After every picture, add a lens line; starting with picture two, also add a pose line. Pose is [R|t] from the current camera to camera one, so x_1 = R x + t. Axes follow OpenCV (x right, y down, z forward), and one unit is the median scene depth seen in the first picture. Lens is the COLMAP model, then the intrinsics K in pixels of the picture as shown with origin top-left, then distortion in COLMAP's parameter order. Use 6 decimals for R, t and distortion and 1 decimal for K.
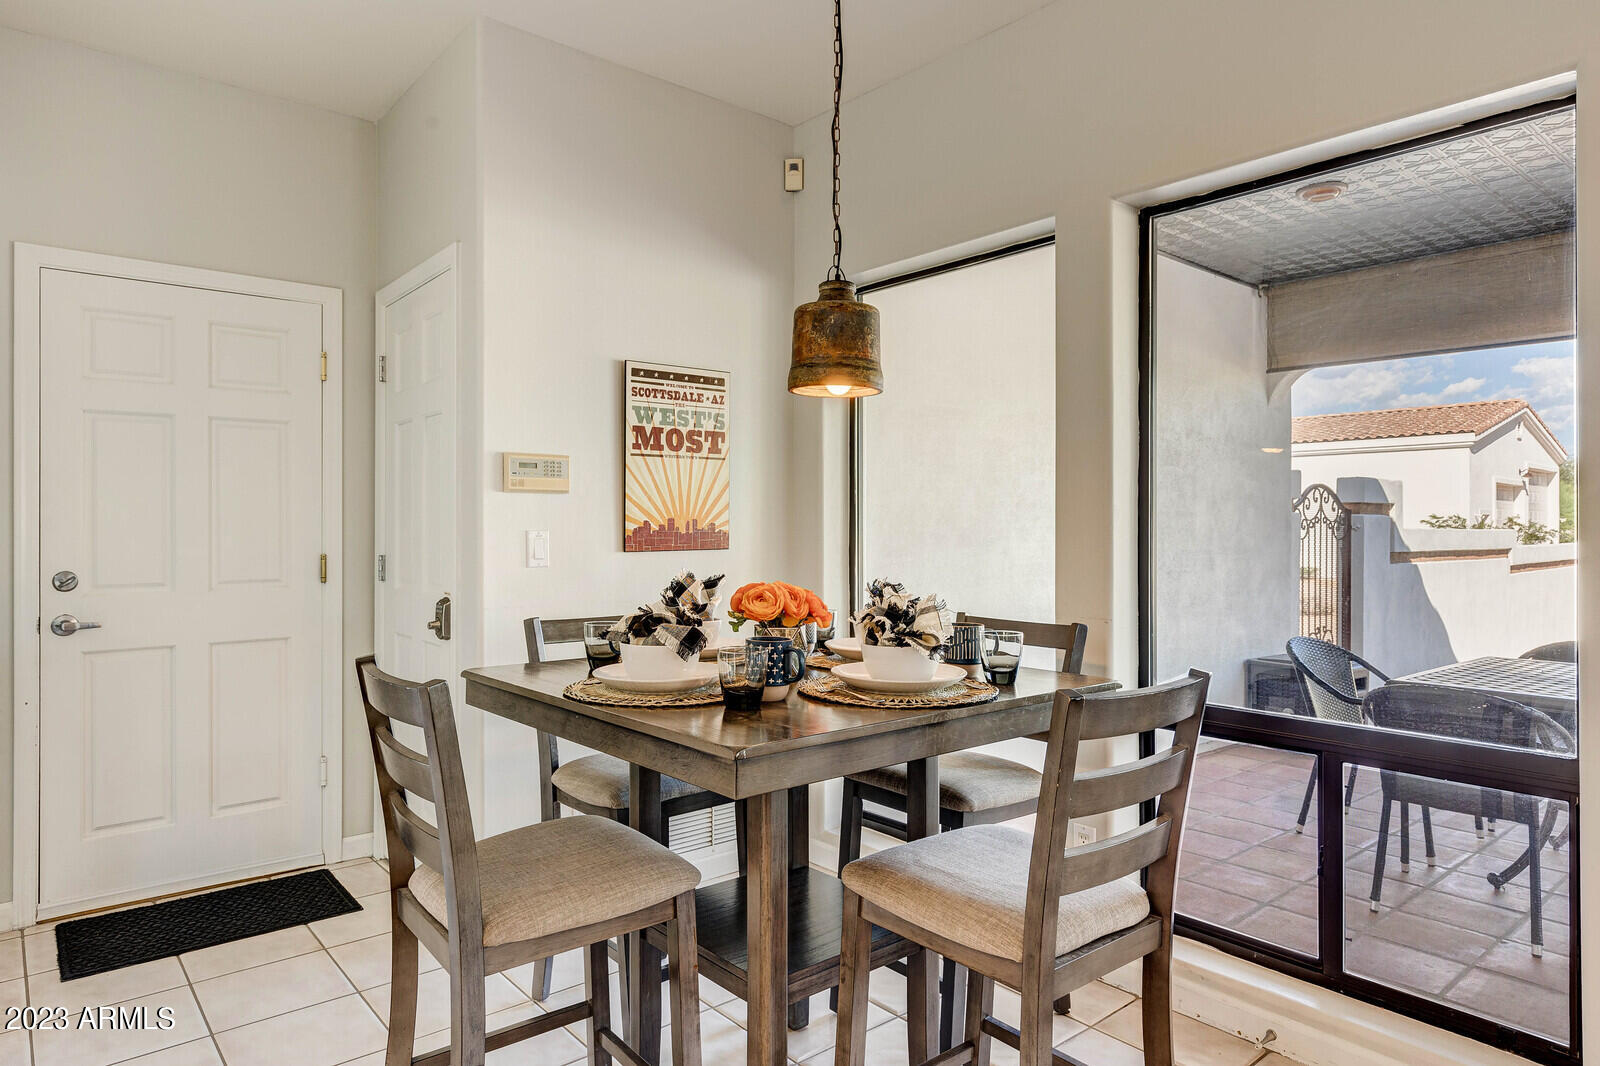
lens RADIAL K [[953.7, 0, 800.0], [0, 953.7, 533.0], [0, 0, 1]] dist [0.028591, -0.000894]
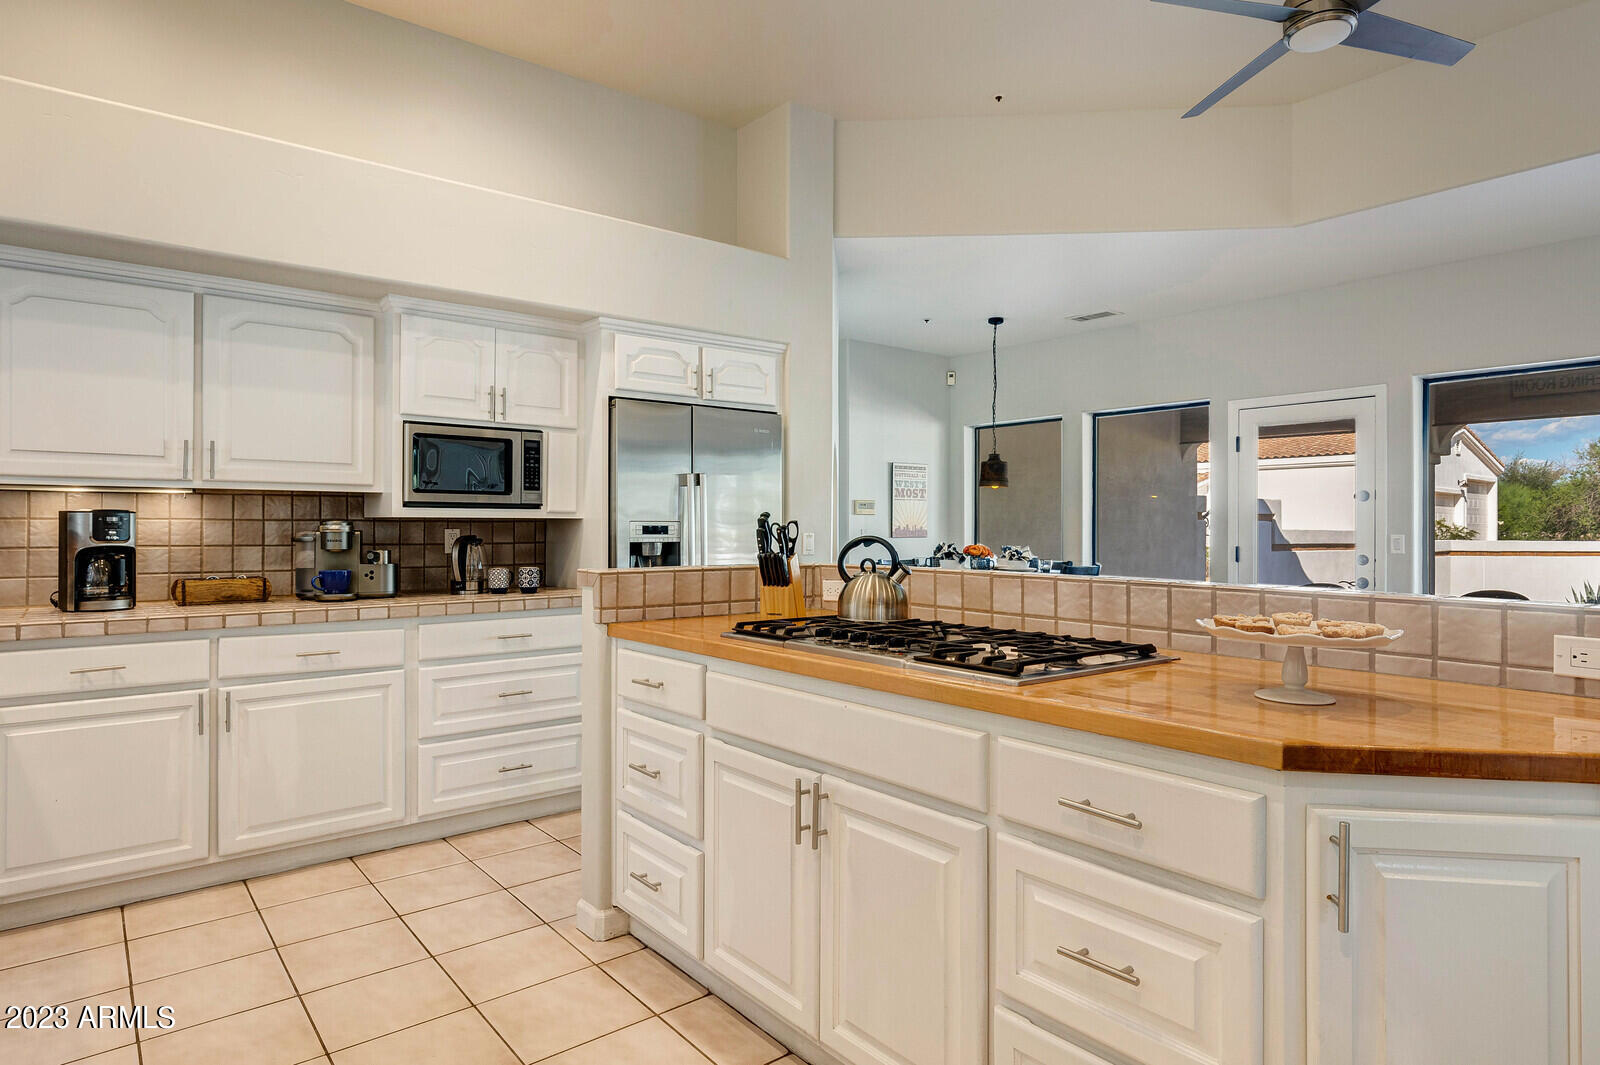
lens RADIAL K [[918.5, 0, 796.4], [0, 918.5, 523.5], [0, 0, 1]] dist [0.019214, -0.000114]
pose [[0.999564, 0.004589, -0.029183, -0.348333], [-0.004800, 0.999963, -0.007135, 0.000550], [0.029149, 0.007272, 0.999549, -1.385832]]
